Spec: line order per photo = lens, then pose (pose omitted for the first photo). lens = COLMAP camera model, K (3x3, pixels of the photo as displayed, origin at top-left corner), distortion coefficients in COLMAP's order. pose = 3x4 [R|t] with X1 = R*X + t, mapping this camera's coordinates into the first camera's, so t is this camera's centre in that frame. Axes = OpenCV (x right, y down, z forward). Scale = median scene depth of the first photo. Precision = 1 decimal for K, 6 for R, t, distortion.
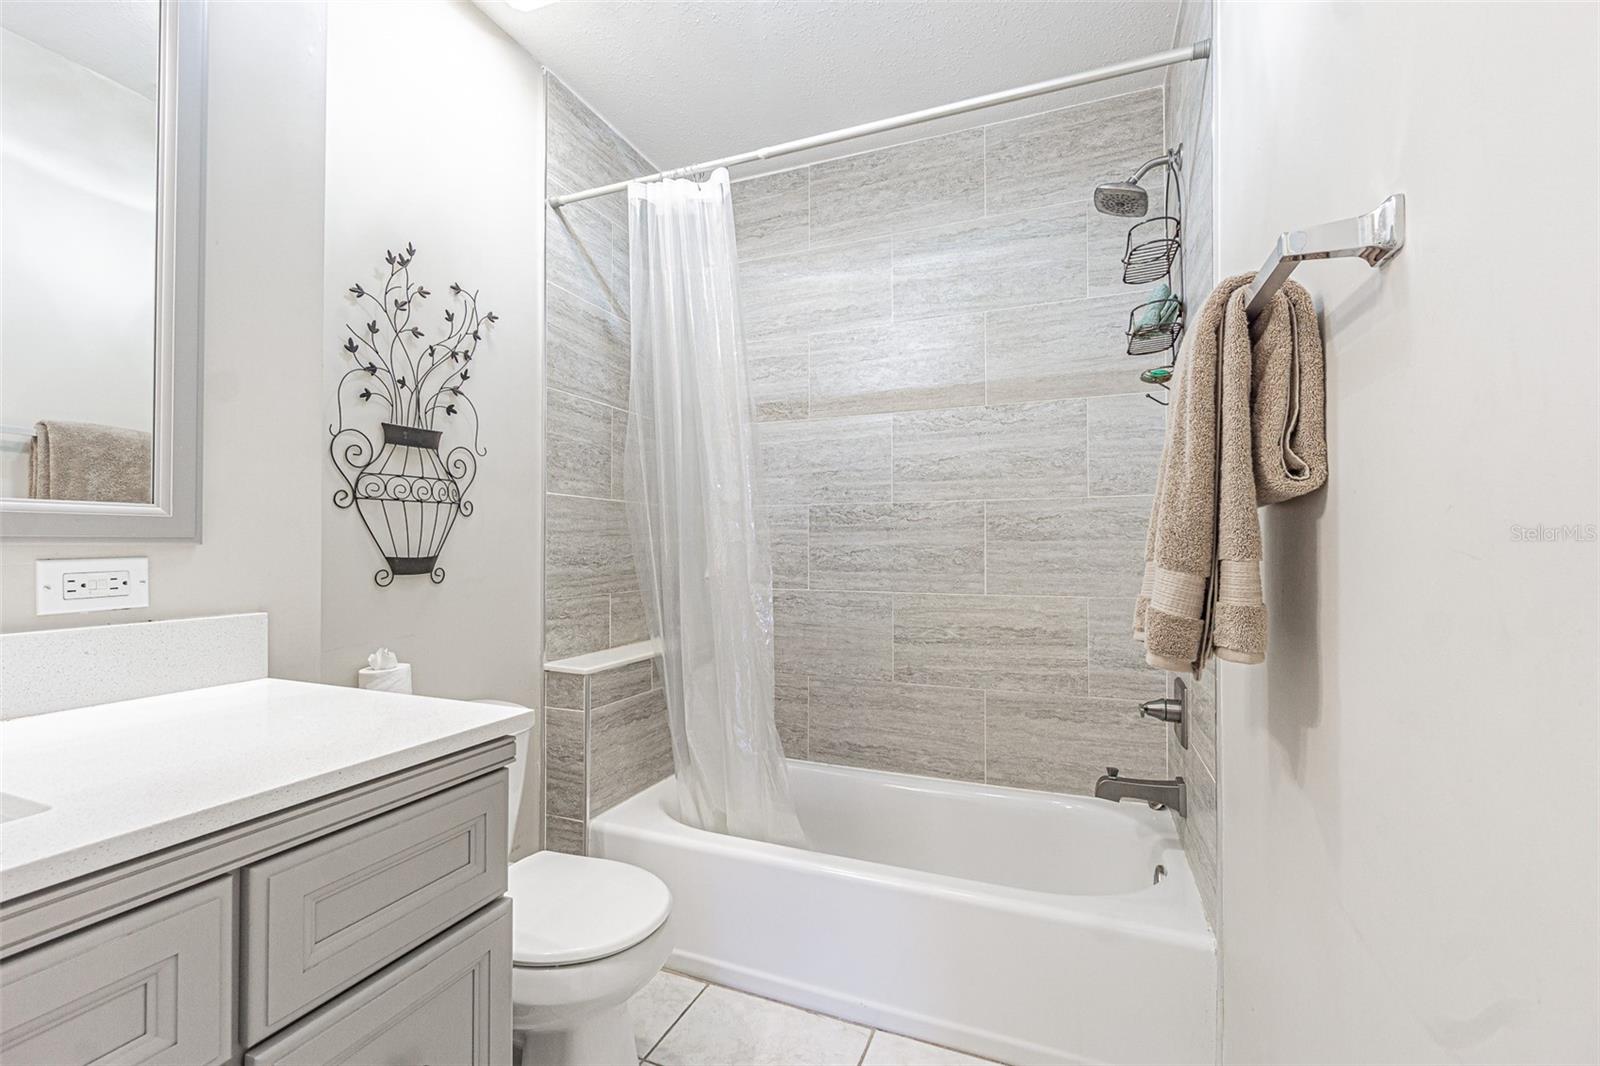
lens RADIAL K [[683.2, 0, 787.9], [0, 683.2, 533.6], [0, 0, 1]] dist [-0.005161, 0.000186]
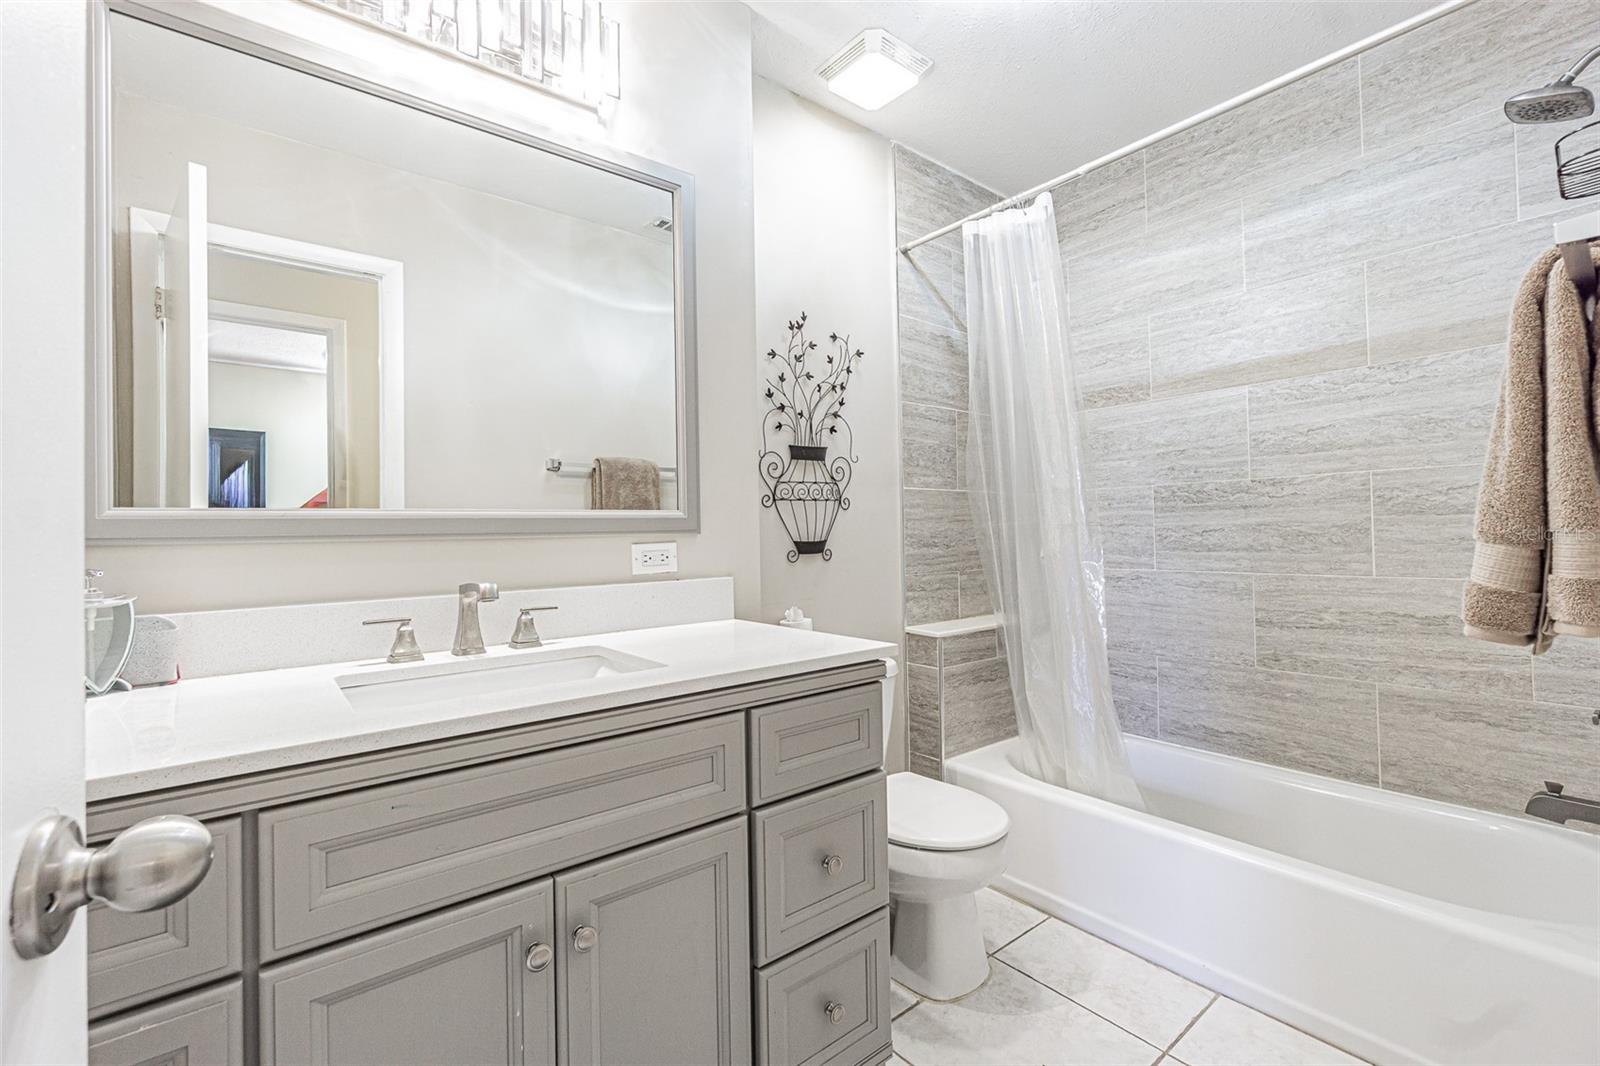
lens RADIAL K [[683.2, 0, 787.9], [0, 683.2, 533.6], [0, 0, 1]] dist [-0.005161, 0.000186]
pose [[0.871410, -0.016626, -0.490273, 0.063249], [0.027658, 0.999501, 0.015266, -0.002036], [0.489775, -0.026863, 0.871435, -0.167268]]
